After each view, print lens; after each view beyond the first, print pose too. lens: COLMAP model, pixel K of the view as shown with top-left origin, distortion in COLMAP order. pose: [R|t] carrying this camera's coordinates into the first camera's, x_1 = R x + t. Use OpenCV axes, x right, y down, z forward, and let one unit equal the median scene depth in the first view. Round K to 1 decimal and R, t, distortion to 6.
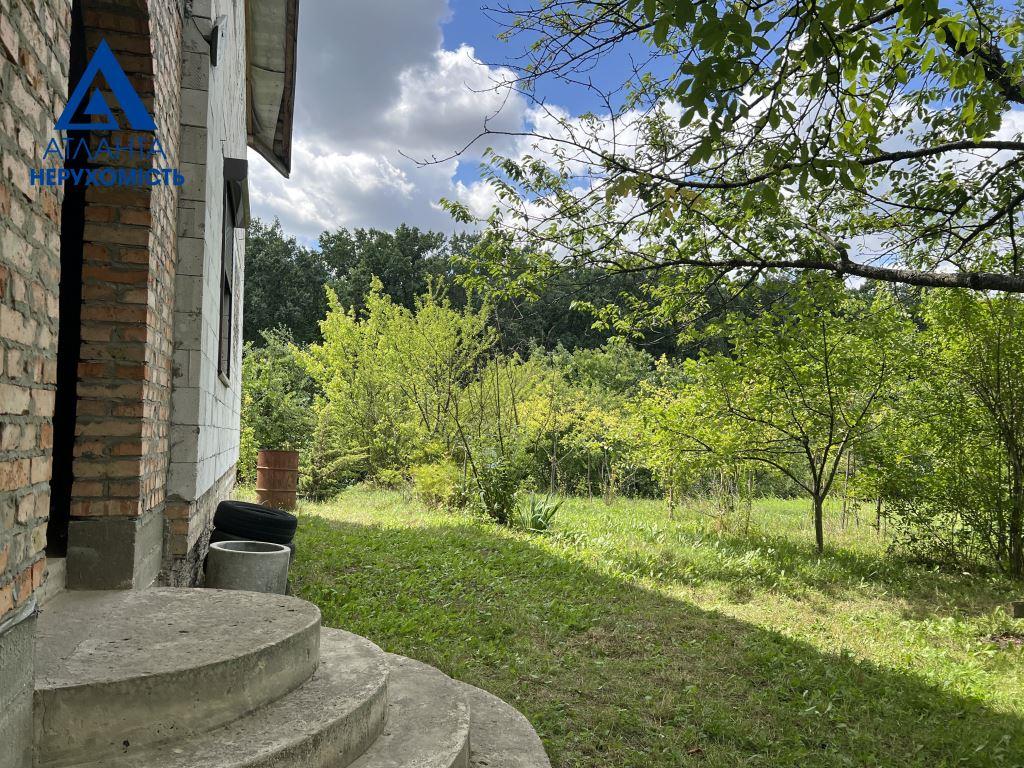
lens RADIAL K [[766.6, 0, 515.3], [0, 766.6, 382.7], [0, 0, 1]] dist [0.059790, -0.063221]
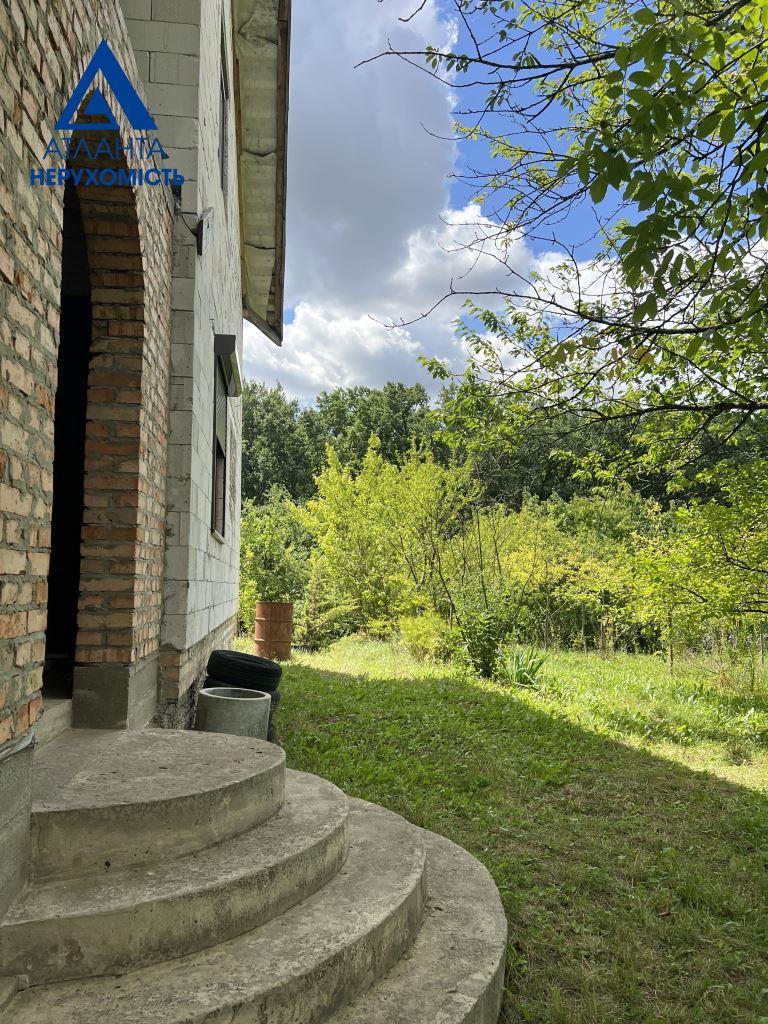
lens RADIAL K [[766.6, 0, 378.0], [0, 766.6, 506.0], [0, 0, 1]] dist [0.059790, -0.063221]
pose [[0.984545, -0.024142, -0.173460, 0.048362], [0.017699, 0.999098, -0.038597, -0.003466], [0.174235, 0.034930, 0.984084, -0.031560]]
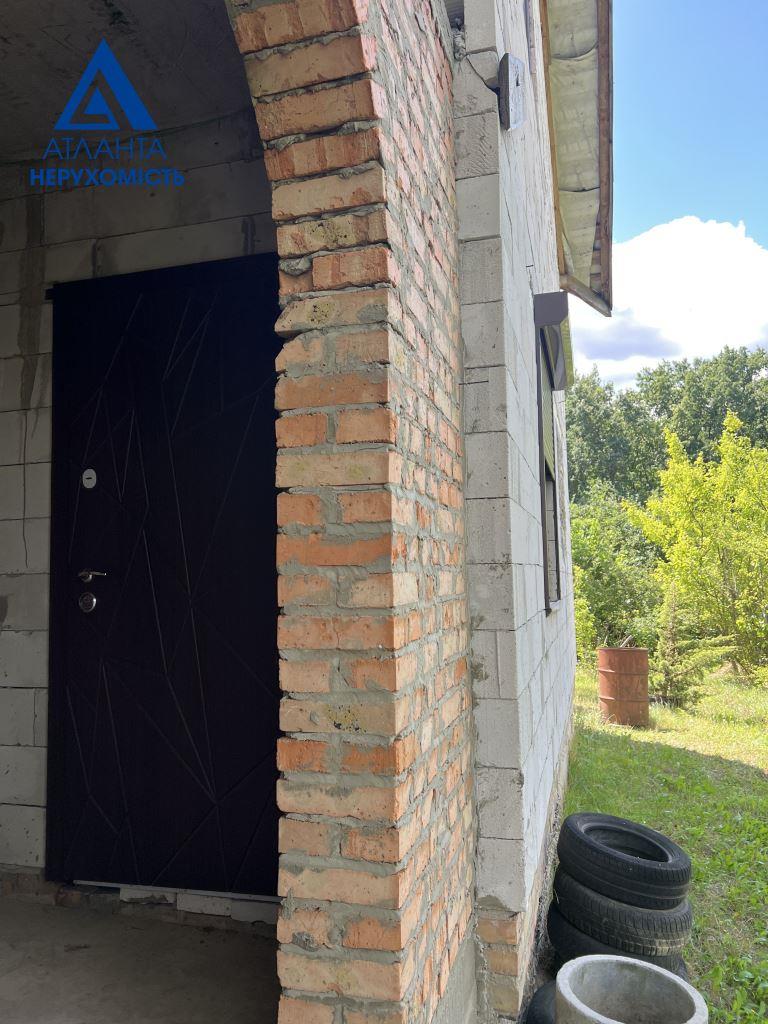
lens RADIAL K [[766.6, 0, 377.8], [0, 766.6, 525.8], [0, 0, 1]] dist [0.059790, -0.063221]
pose [[0.833250, -0.067167, -0.548801, -0.182841], [0.066204, 0.997573, -0.021573, -0.114251], [0.548918, -0.018357, 0.835675, 0.493210]]
